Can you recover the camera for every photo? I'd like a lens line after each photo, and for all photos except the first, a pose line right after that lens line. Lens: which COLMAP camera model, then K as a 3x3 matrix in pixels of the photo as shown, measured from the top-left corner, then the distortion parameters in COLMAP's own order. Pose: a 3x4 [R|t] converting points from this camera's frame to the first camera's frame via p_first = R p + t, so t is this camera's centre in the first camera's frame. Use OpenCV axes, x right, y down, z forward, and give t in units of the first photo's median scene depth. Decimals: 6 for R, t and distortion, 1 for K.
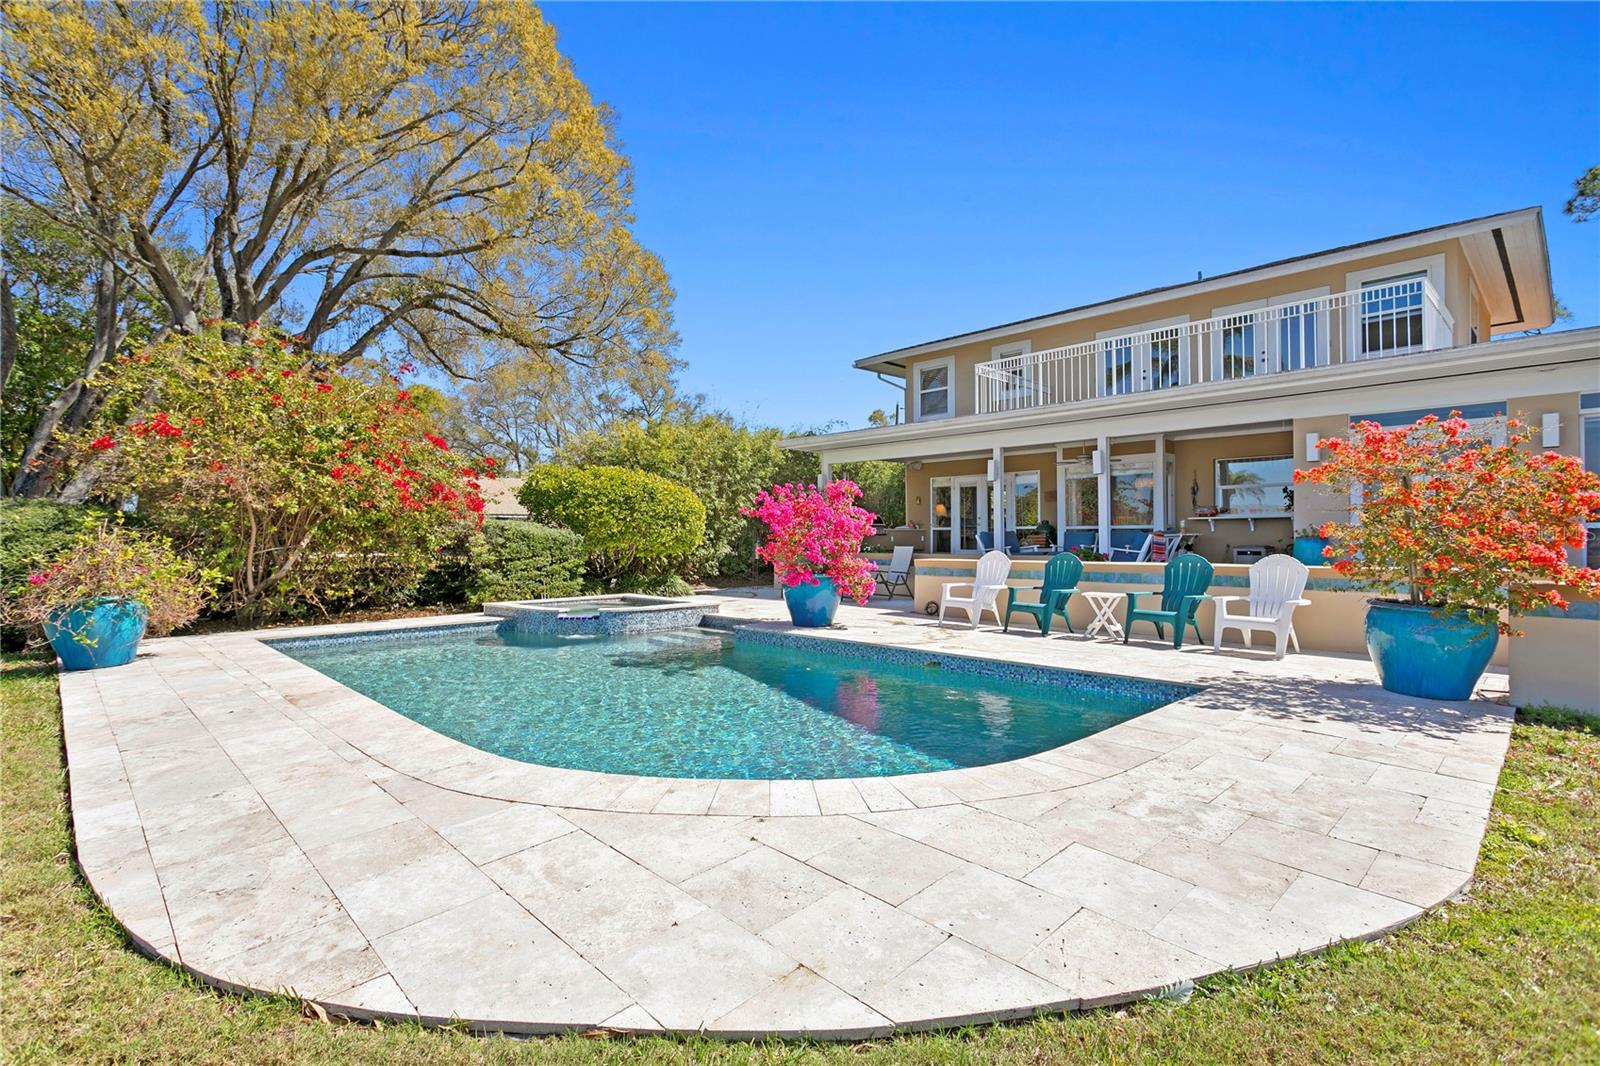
lens RADIAL K [[757.8, 0, 774.7], [0, 757.8, 533.9], [0, 0, 1]] dist [0.004791, -0.000970]
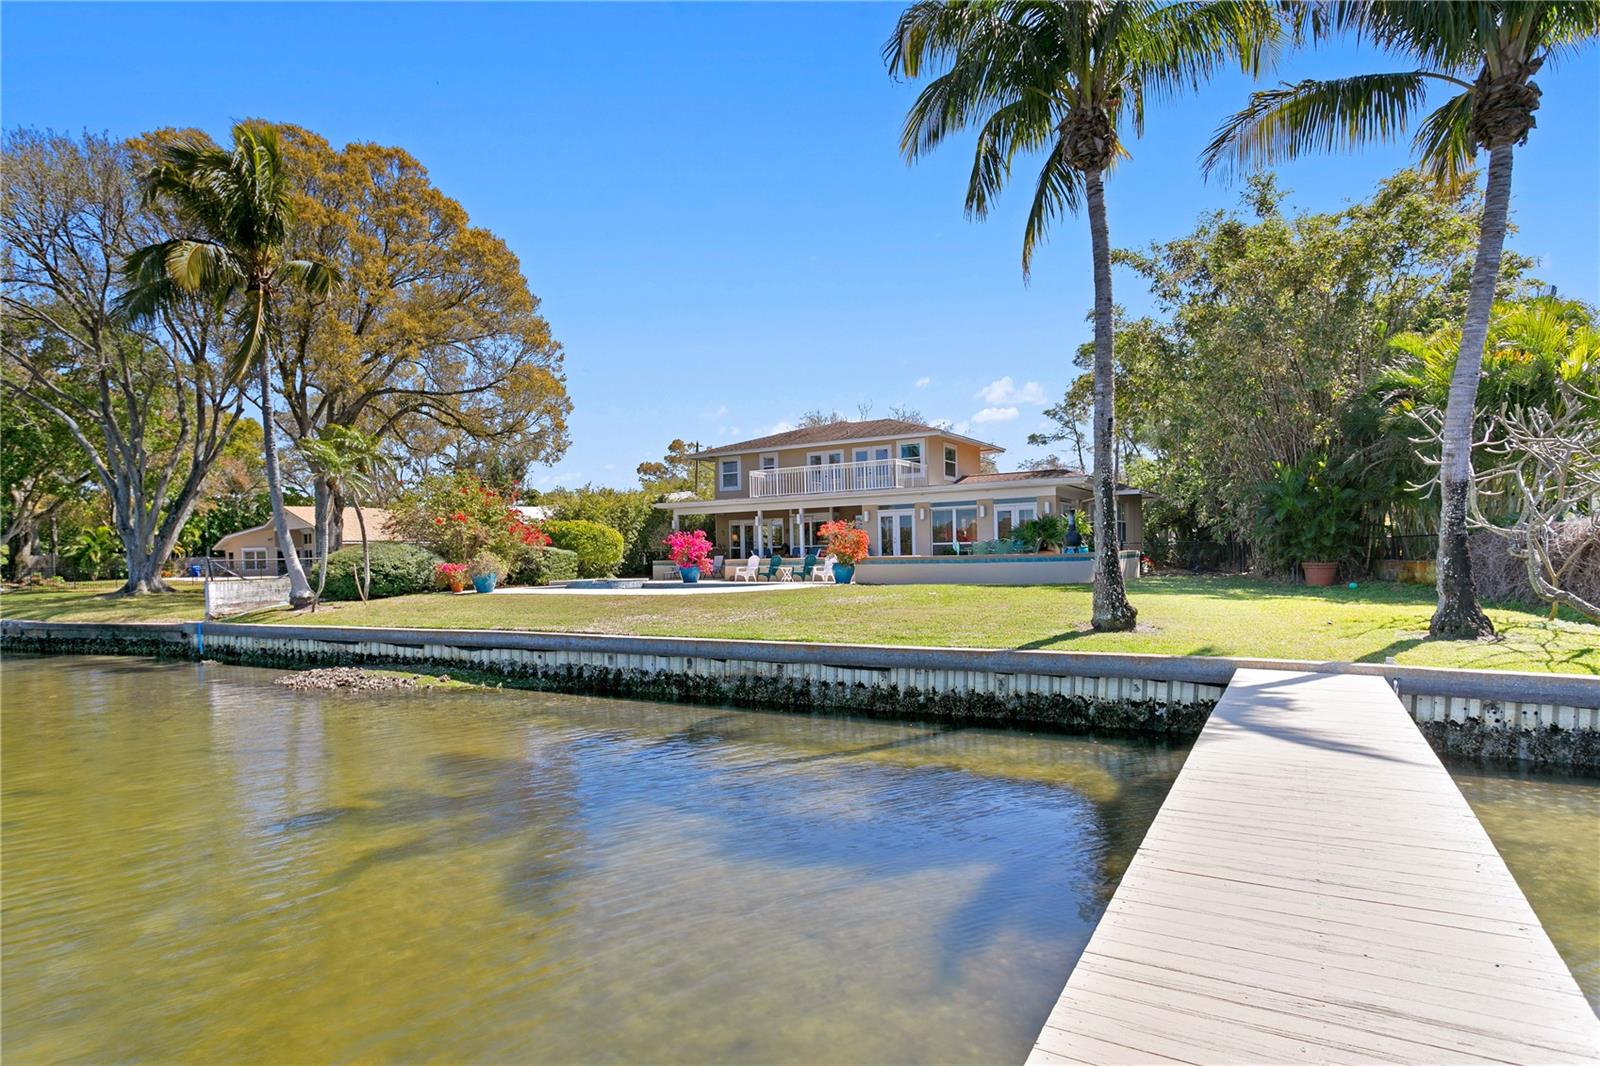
lens RADIAL K [[861.7, 0, 771.2], [0, 861.7, 547.6], [0, 0, 1]] dist [0.001333, 0.000445]
pose [[0.967081, -0.012852, 0.254144, -0.315132], [0.015335, 0.999852, -0.007791, 0.013831], [-0.254006, 0.011432, 0.967135, -1.446915]]
